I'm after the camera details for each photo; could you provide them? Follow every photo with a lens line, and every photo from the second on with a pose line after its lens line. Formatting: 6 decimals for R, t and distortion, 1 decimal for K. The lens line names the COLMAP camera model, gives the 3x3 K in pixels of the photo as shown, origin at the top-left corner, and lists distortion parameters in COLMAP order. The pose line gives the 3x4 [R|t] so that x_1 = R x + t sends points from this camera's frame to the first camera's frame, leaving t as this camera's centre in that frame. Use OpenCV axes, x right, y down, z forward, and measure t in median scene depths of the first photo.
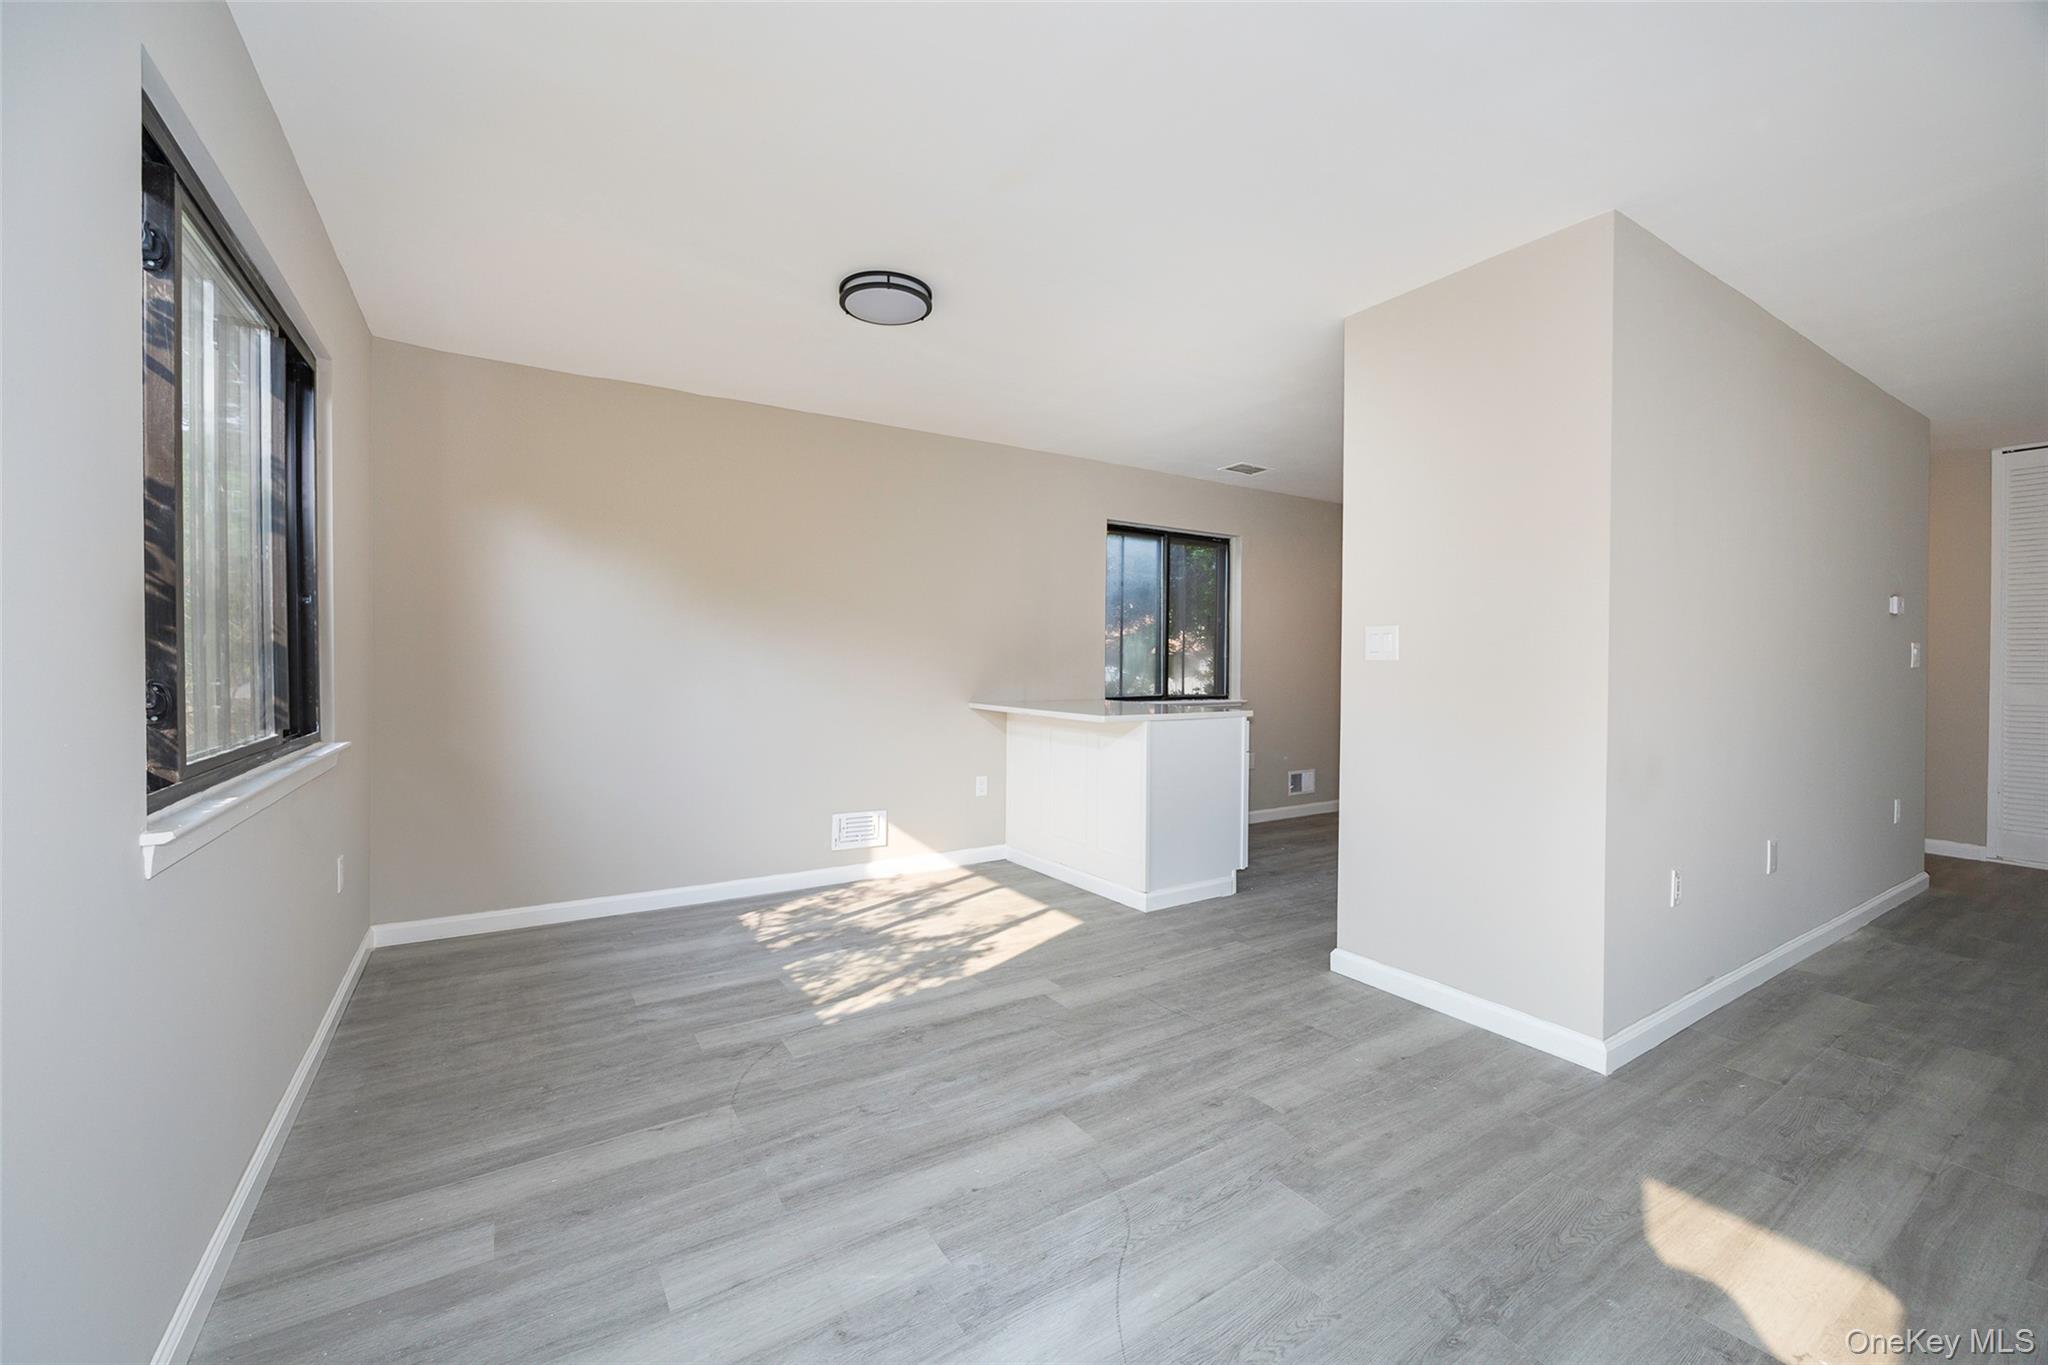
lens RADIAL K [[809.9, 0, 1024.9], [0, 809.9, 672.0], [0, 0, 1]] dist [-0.000846, -0.000026]
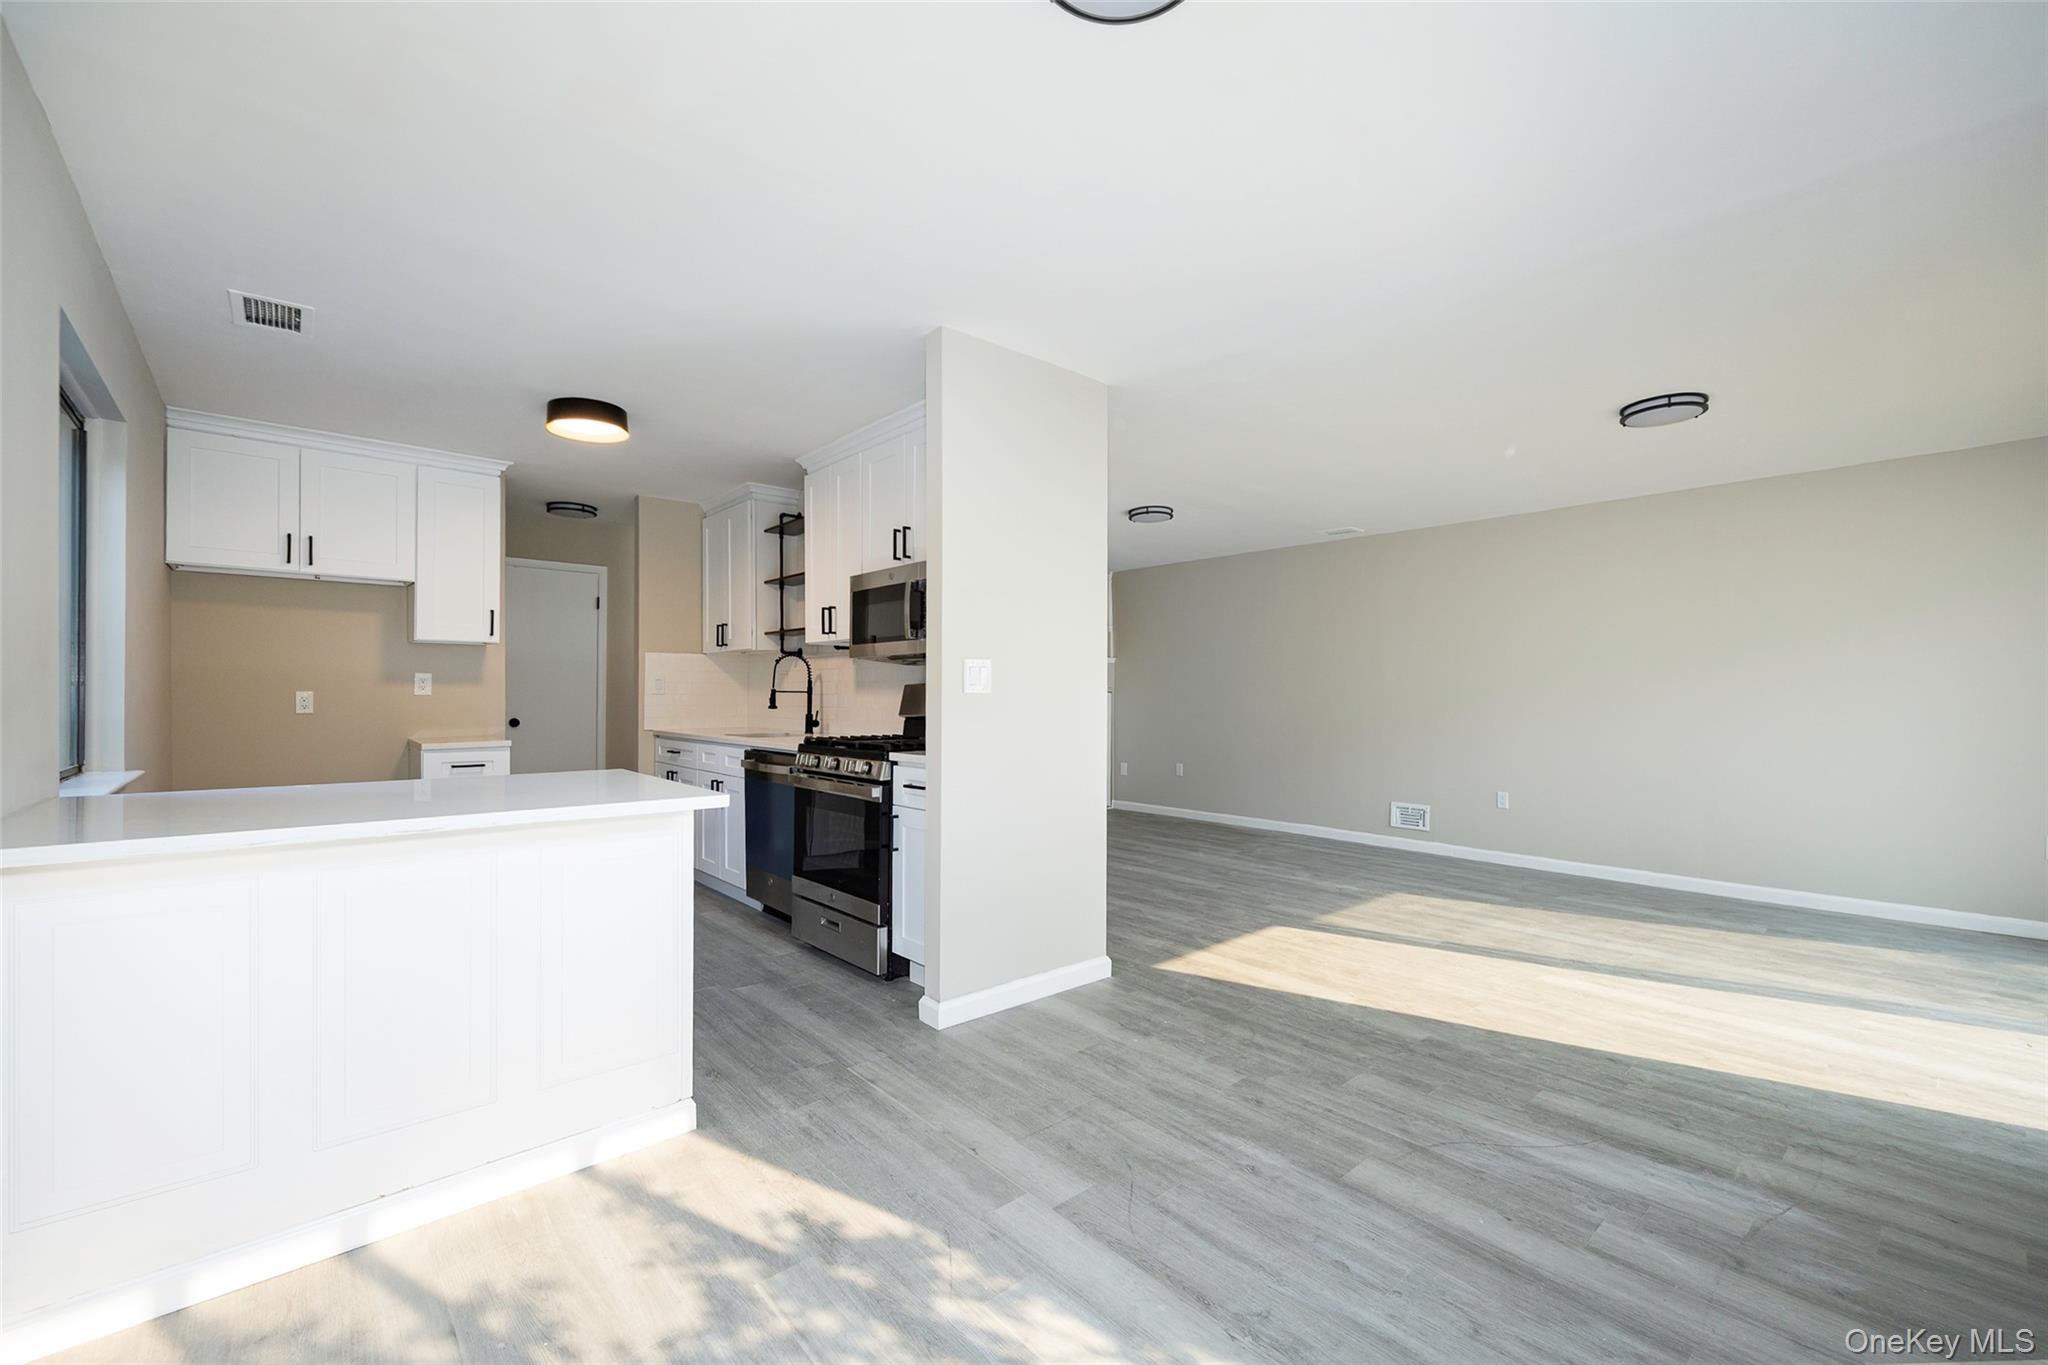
lens RADIAL K [[861.6, 0, 1065.4], [0, 861.6, 688.5], [0, 0, 1]] dist [-0.000437, -0.000753]
pose [[-0.173327, 0.002892, 0.984860, -0.522267], [0.010708, 0.999942, -0.001052, -0.013657], [-0.984806, 0.010364, -0.173348, 0.877597]]
